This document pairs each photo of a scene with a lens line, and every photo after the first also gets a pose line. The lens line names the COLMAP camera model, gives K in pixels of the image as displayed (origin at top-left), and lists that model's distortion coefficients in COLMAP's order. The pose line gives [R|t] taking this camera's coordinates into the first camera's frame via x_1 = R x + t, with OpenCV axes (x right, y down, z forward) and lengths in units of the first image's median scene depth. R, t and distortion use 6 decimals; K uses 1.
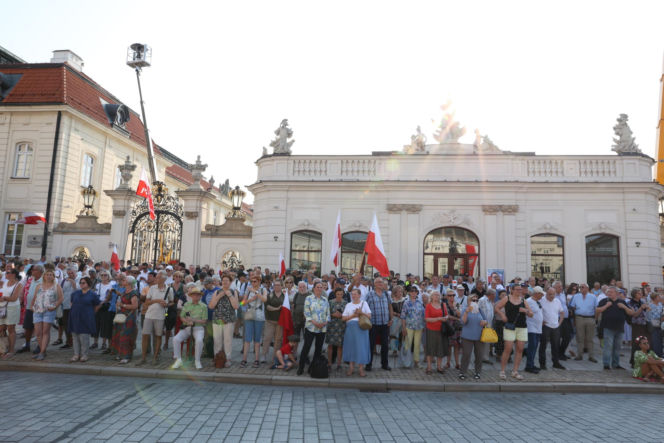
lens RADIAL K [[466.5, 0, 332.0], [0, 466.5, 221.5], [0, 0, 1]] dist [-0.117207, 0.110890]
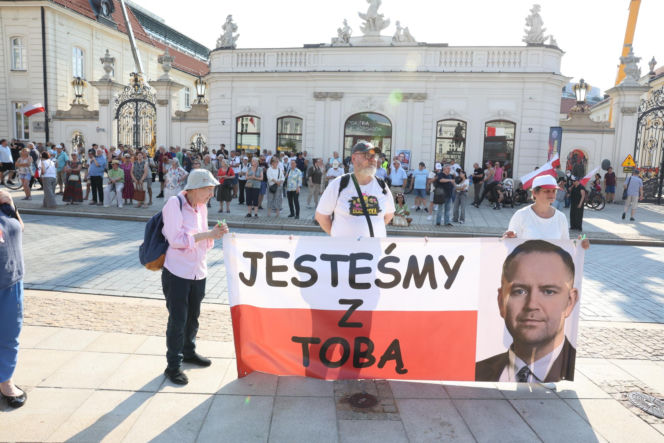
lens RADIAL K [[466.5, 0, 332.0], [0, 466.5, 221.5], [0, 0, 1]] dist [-0.117207, 0.110890]
pose [[0.996351, 0.019504, -0.083095, 0.217024], [0.001934, 0.968134, 0.250425, -0.011491], [0.085331, -0.249672, 0.964563, -0.144548]]
